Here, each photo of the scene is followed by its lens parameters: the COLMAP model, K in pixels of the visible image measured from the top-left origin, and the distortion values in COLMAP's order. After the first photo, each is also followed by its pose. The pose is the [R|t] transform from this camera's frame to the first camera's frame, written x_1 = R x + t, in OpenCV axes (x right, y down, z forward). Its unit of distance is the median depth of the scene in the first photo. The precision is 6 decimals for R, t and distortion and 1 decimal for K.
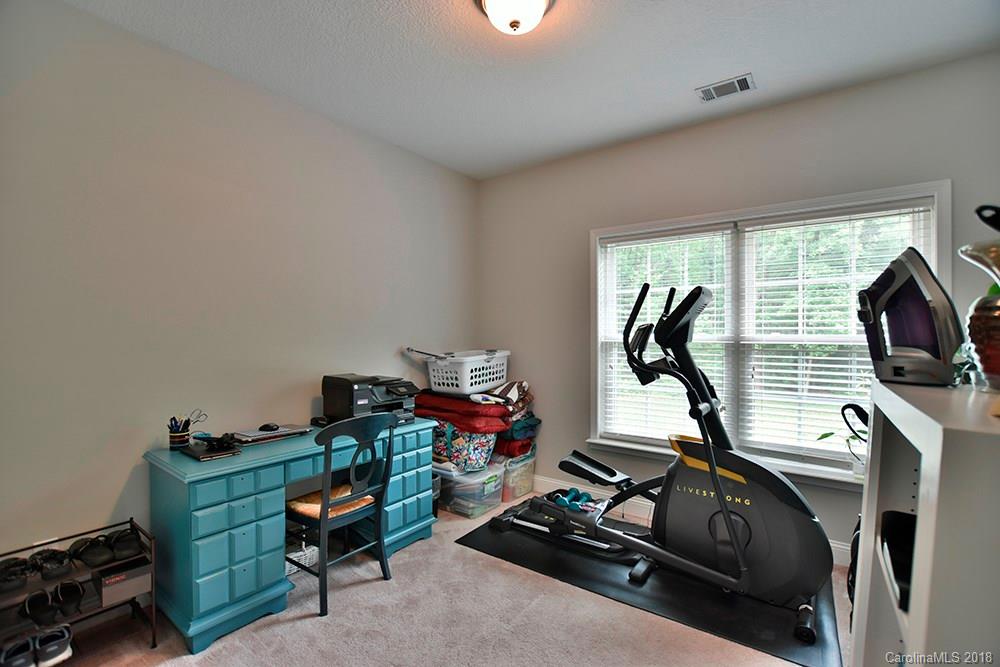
lens RADIAL K [[442.0, 0, 499.7], [0, 442.0, 329.9], [0, 0, 1]] dist [-0.027962, 0.001418]
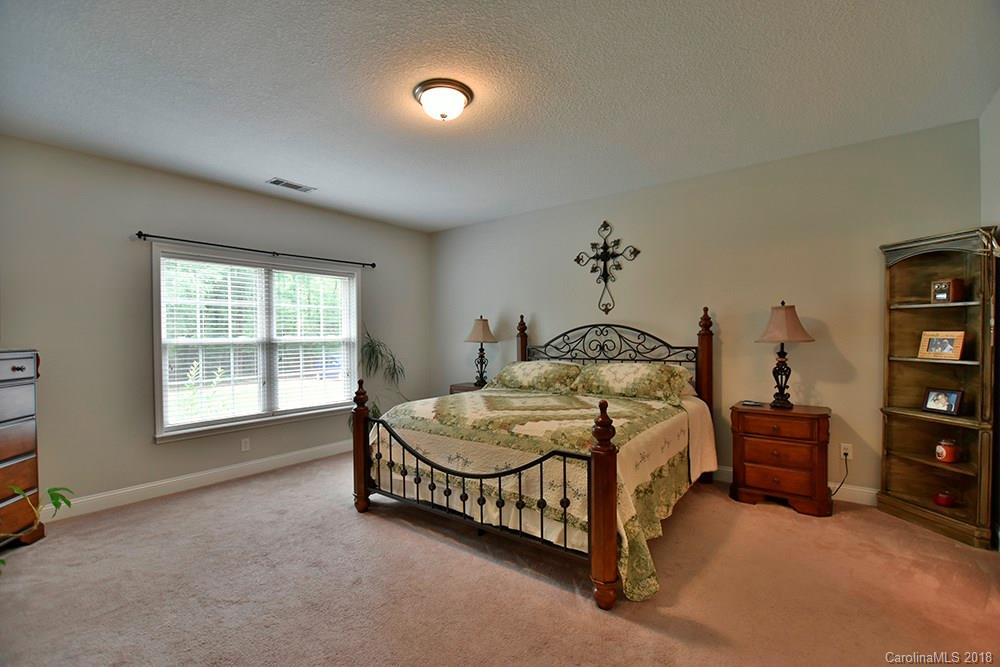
lens RADIAL K [[442.0, 0, 499.8], [0, 442.0, 336.2], [0, 0, 1]] dist [-0.027962, 0.001418]
pose [[0.033466, -0.007823, 0.999409, -0.989061], [0.001330, 0.999969, 0.007783, -0.002794], [-0.999439, 0.001069, 0.033475, 0.146638]]
